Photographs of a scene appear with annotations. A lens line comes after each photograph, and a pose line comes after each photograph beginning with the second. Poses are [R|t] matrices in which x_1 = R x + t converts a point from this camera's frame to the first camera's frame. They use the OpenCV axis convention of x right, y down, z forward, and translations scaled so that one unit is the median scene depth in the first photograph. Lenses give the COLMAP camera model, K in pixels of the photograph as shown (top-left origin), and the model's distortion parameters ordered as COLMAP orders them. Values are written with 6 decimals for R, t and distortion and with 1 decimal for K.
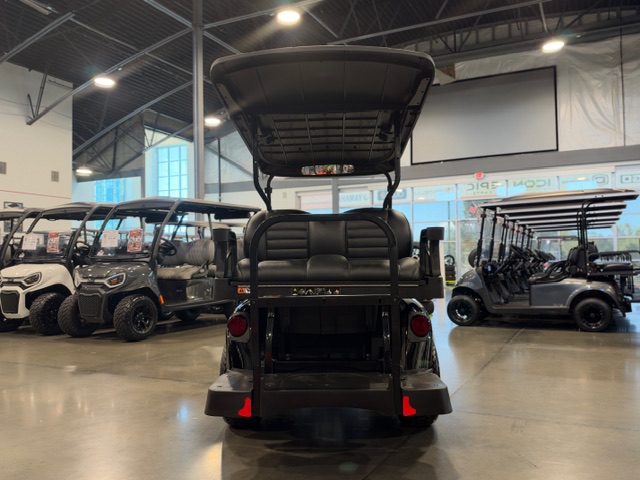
lens RADIAL K [[558.4, 0, 321.2], [0, 558.4, 244.4], [0, 0, 1]] dist [0.005441, -0.058013]
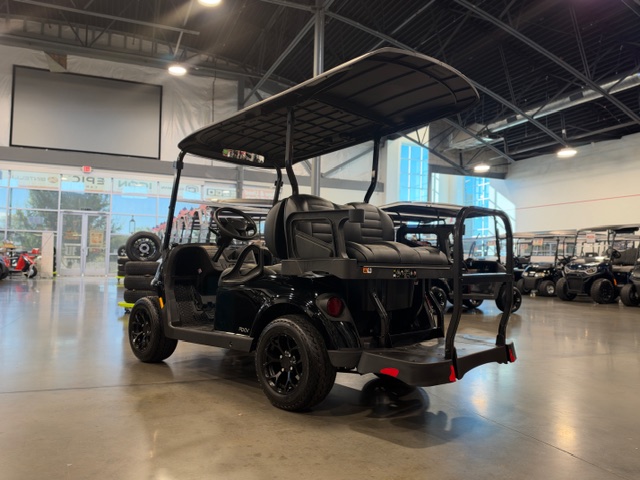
lens RADIAL K [[499.7, 0, 315.8], [0, 499.7, 240.9], [0, 0, 1]] dist [0.008154, 0.003294]
pose [[0.686000, 0.062575, 0.724906, -0.328062], [-0.063656, 0.997636, -0.025878, 0.021424], [-0.724812, -0.028393, 0.688362, 0.160273]]
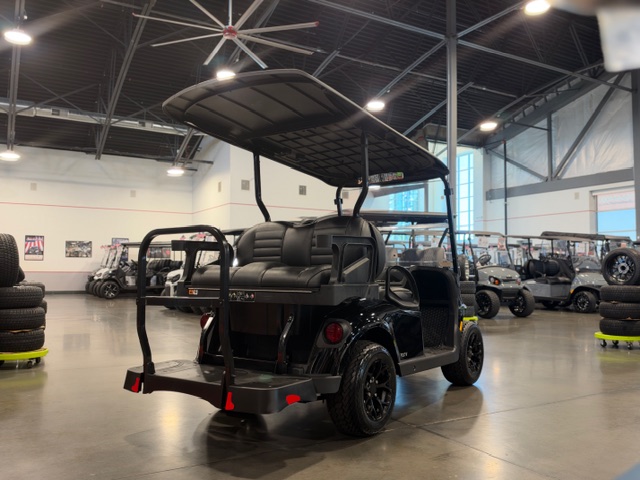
lens RADIAL K [[558.4, 0, 319.8], [0, 558.4, 239.0], [0, 0, 1]] dist [0.005441, -0.058013]
pose [[0.831001, -0.023816, -0.555760, 0.282618], [0.011583, 0.999607, -0.025516, 0.000452], [0.556150, 0.014766, 0.830951, 0.056557]]
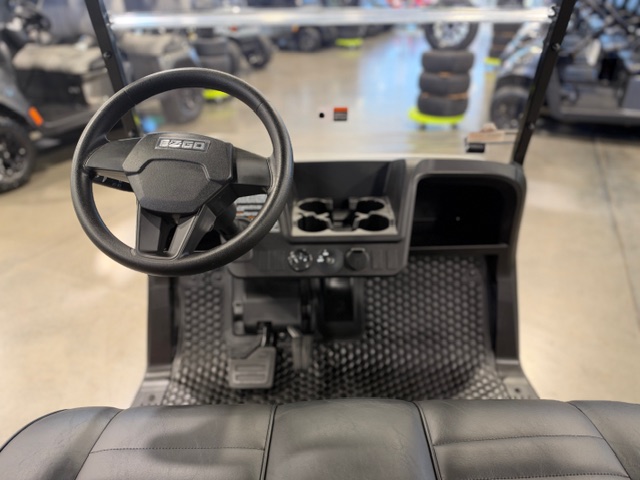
lens RADIAL K [[467.9, 0, 317.2], [0, 467.9, 237.4], [0, 0, 1]] dist [-0.043976, 0.018482]
pose [[0.999533, -0.016208, 0.025906, 0.000226], [0.000520, 0.856650, 0.515898, -0.041392], [-0.030555, -0.515644, 0.856258, 0.467445]]
